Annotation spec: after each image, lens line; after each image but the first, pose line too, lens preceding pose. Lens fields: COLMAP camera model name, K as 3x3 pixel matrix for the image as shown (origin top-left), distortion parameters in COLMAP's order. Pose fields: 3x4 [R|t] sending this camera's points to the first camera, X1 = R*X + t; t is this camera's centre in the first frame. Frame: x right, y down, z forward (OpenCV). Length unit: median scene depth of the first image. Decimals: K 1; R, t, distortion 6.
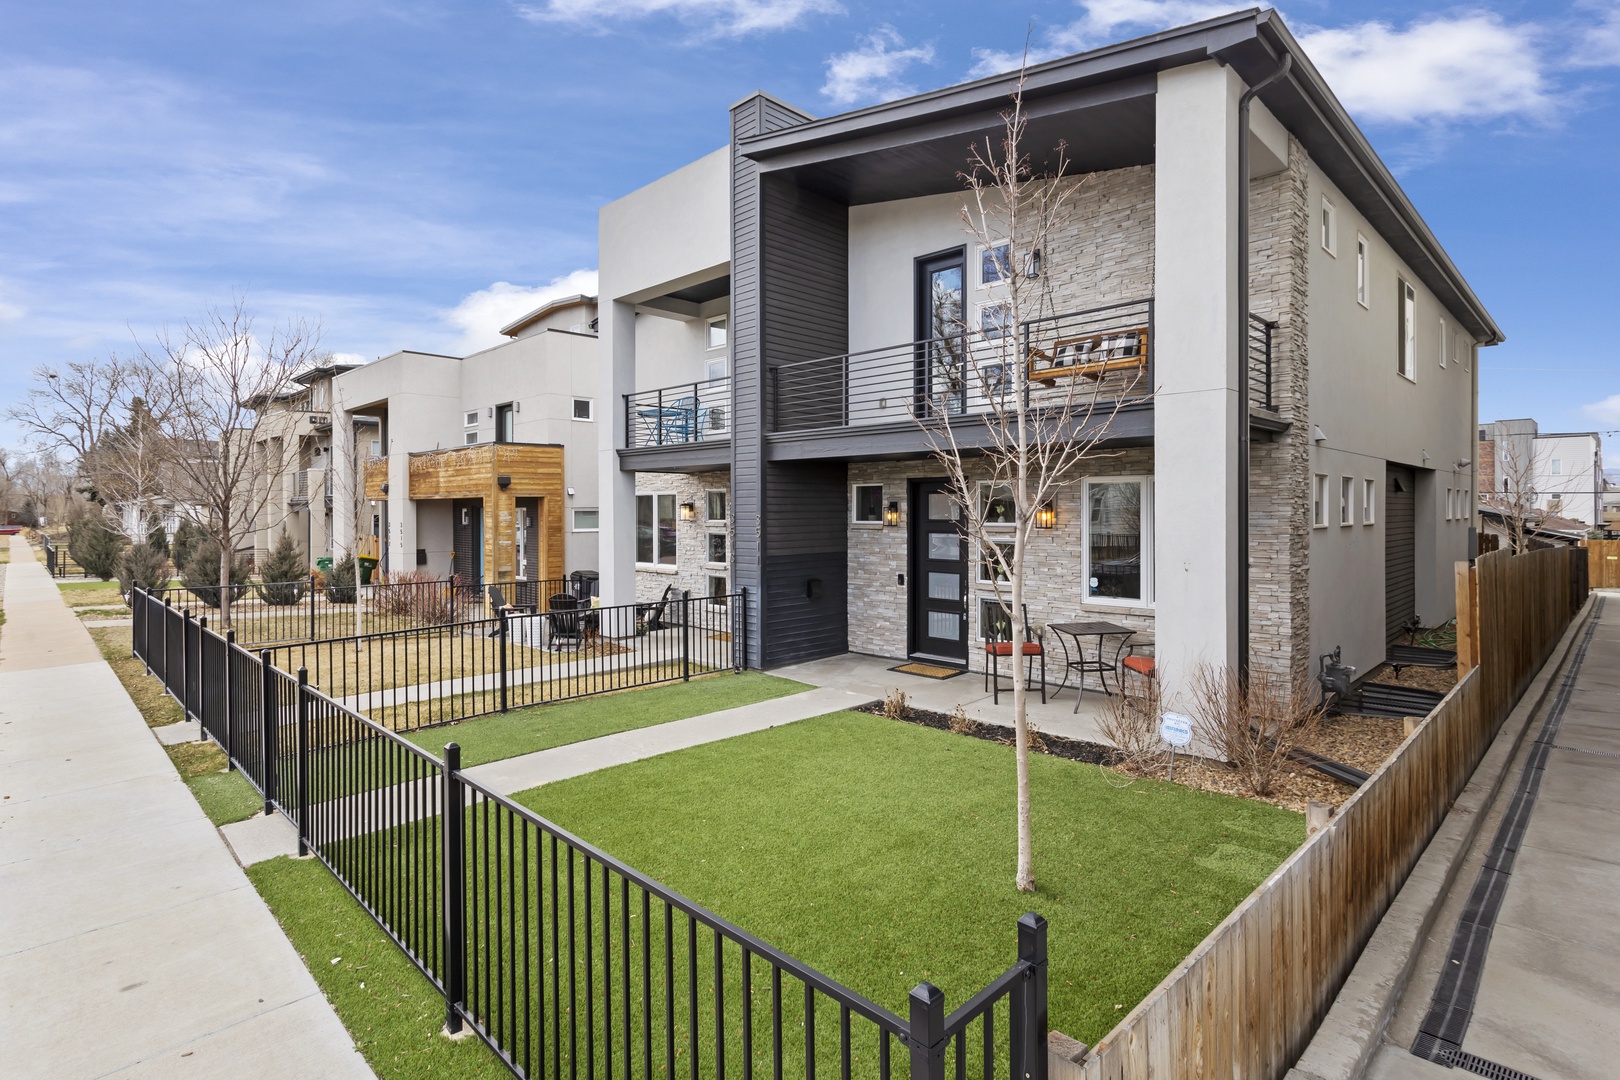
lens RADIAL K [[811.0, 0, 776.9], [0, 811.0, 518.9], [0, 0, 1]] dist [-0.002518, -0.000106]
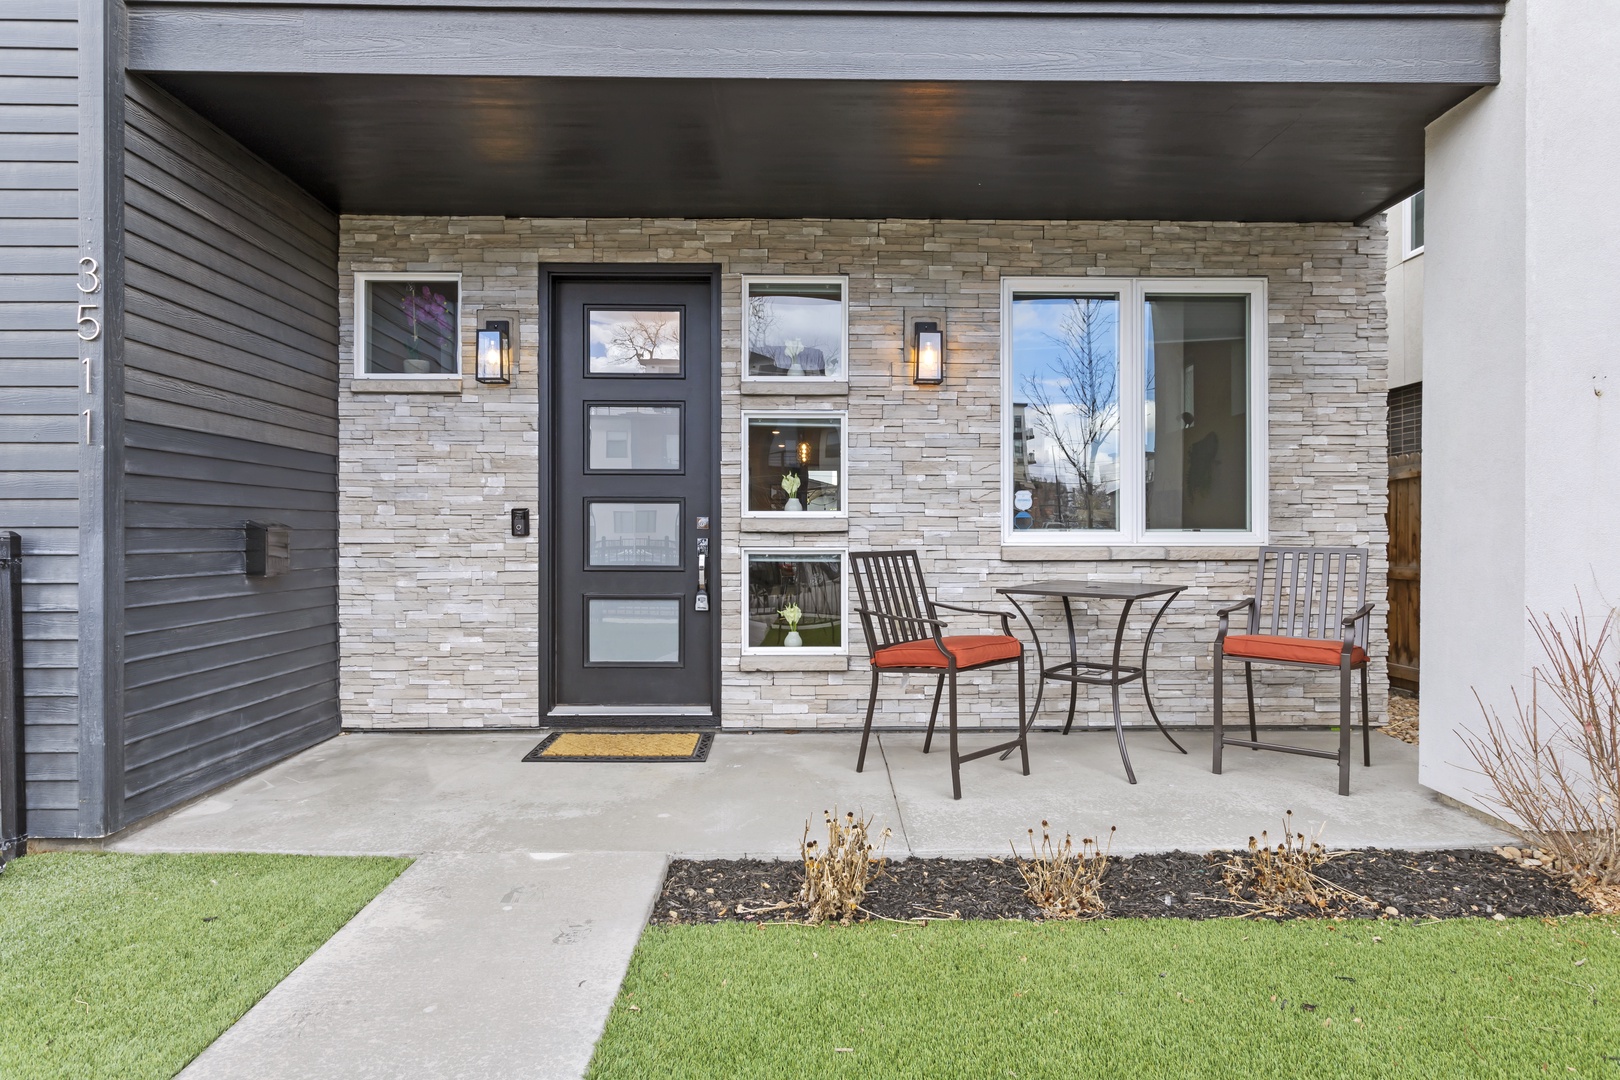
lens RADIAL K [[958.0, 0, 810.0], [0, 958.0, 540.0], [0, 0, 1]] dist [0.002890, 0.000615]
pose [[0.684769, 0.000307, 0.728760, -0.087738], [0.004088, 0.999983, -0.004262, 0.087115], [-0.728749, 0.005898, 0.684756, 0.594714]]
